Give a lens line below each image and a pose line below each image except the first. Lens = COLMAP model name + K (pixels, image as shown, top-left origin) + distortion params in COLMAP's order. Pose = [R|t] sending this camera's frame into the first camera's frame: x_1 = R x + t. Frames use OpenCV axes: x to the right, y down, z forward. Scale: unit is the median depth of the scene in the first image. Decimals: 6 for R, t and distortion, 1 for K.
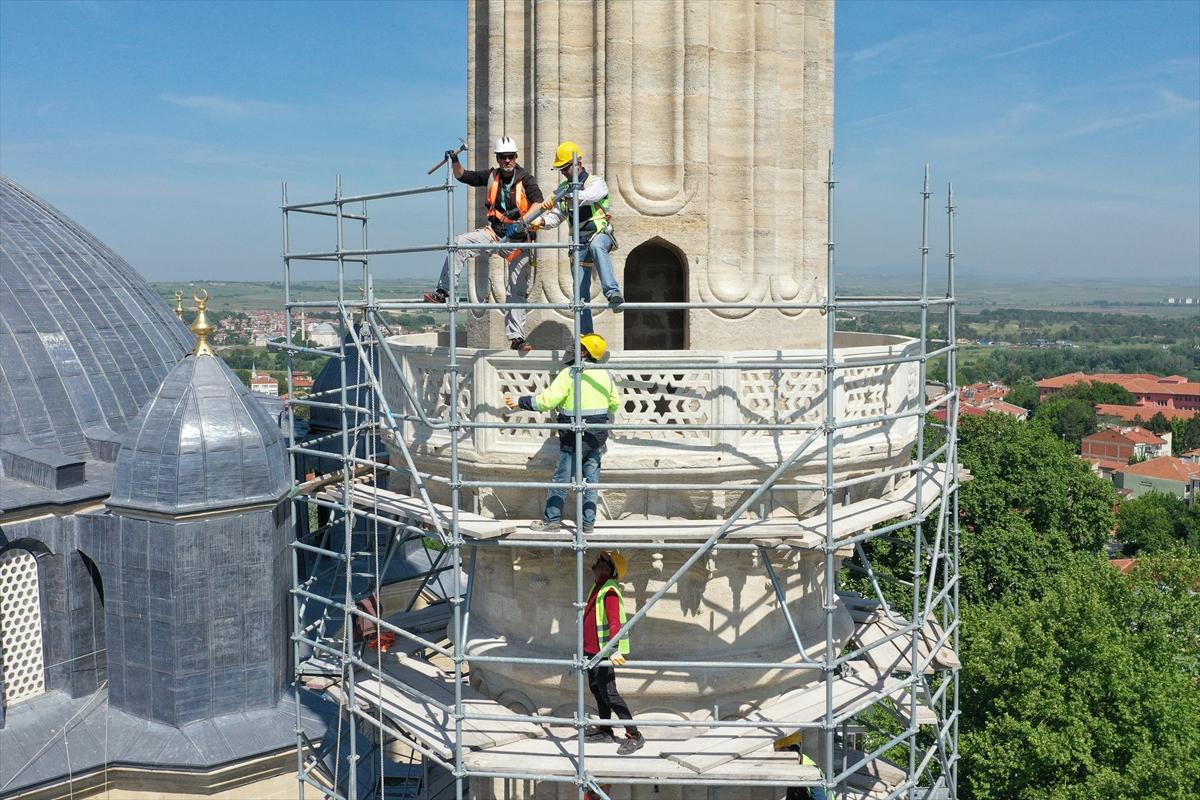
lens RADIAL K [[1124.5, 0, 602.2], [0, 1124.5, 357.6], [0, 0, 1]] dist [-0.004953, -0.007355]
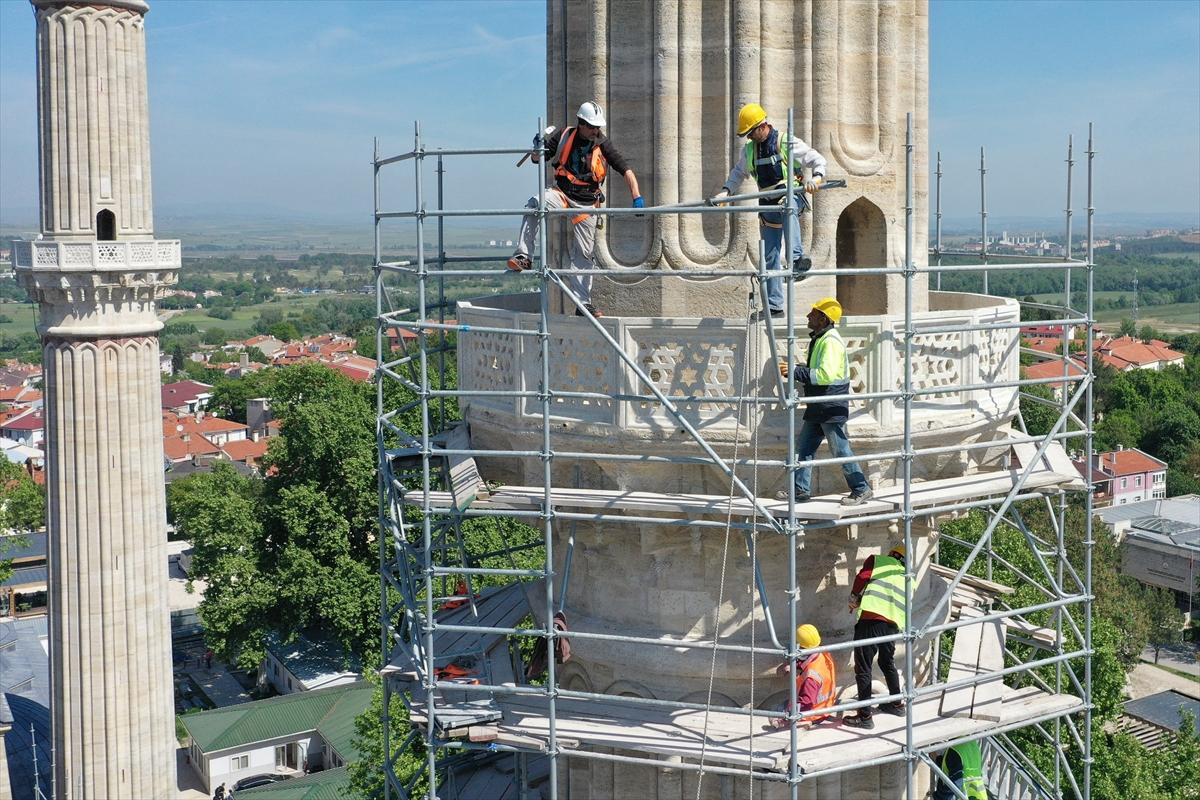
lens RADIAL K [[1288.5, 0, 601.7], [0, 1288.5, 302.1], [0, 0, 1]] dist [0.010826, 0.008693]
pose [[0.843260, -0.032810, 0.536504, -0.738957], [0.036114, 0.999338, 0.004351, -0.028095], [-0.536292, 0.015707, 0.843886, 0.168491]]
